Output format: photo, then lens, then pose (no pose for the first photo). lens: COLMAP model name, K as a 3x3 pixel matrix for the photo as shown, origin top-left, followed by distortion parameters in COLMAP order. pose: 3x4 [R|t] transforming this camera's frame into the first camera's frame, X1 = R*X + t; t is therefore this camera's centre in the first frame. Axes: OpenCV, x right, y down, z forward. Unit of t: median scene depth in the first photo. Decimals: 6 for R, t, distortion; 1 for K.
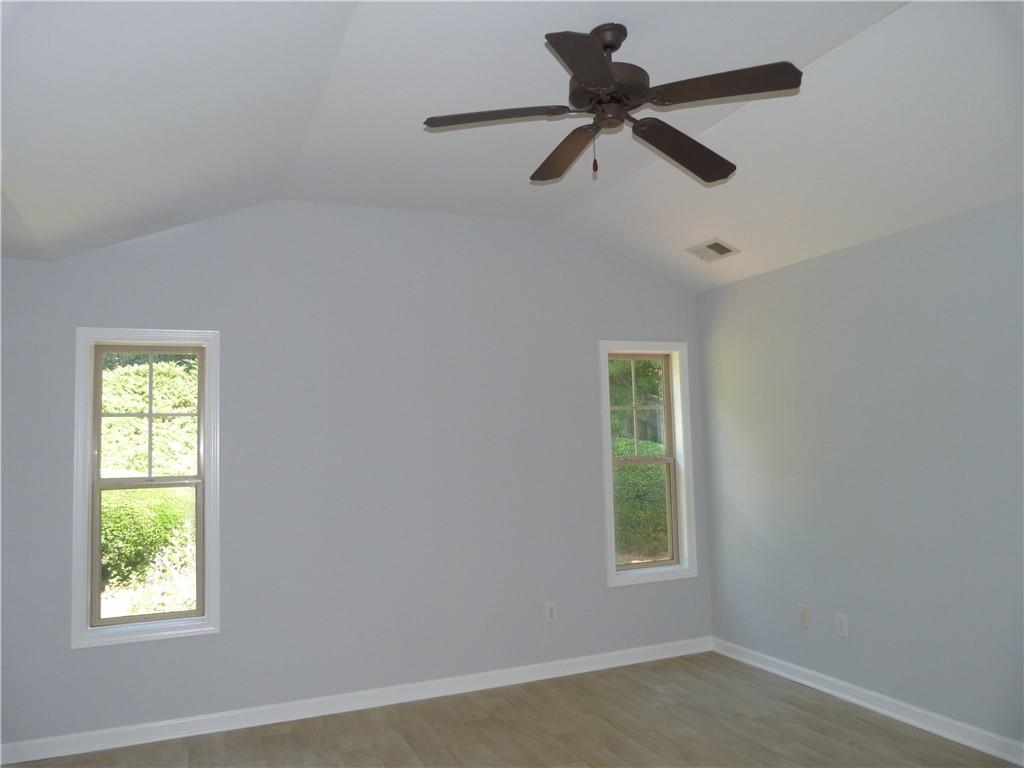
lens RADIAL K [[752.6, 0, 512.0], [0, 752.6, 384.0], [0, 0, 1]] dist [-0.032594, 0.000896]
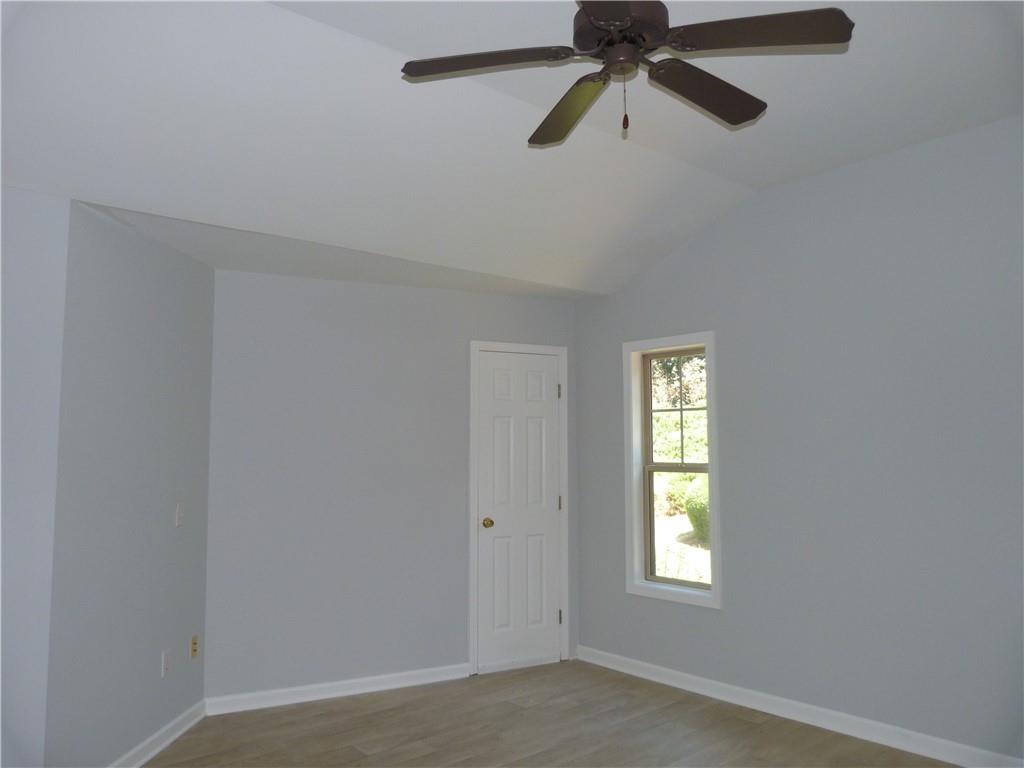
lens RADIAL K [[753.7, 0, 512.0], [0, 753.7, 384.0], [0, 0, 1]] dist [-0.078080, 0.068168]
pose [[0.326016, -0.047018, -0.944194, 0.473711], [0.068229, 0.997328, -0.026105, 0.011673], [0.942899, -0.055910, 0.328353, 0.323366]]
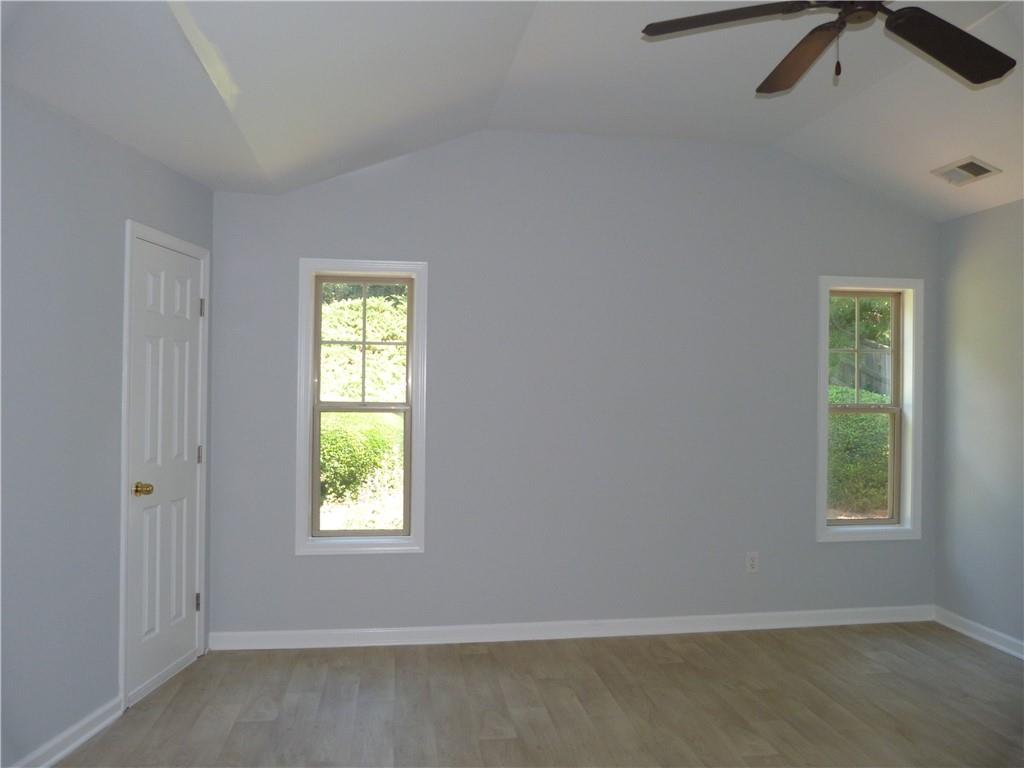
lens RADIAL K [[753.7, 0, 512.0], [0, 753.7, 384.0], [0, 0, 1]] dist [-0.078080, 0.068168]
pose [[0.967860, 0.040014, -0.248288, -0.016789], [-0.020591, 0.996555, 0.080336, 0.008431], [0.250647, -0.072641, 0.965349, 0.026973]]
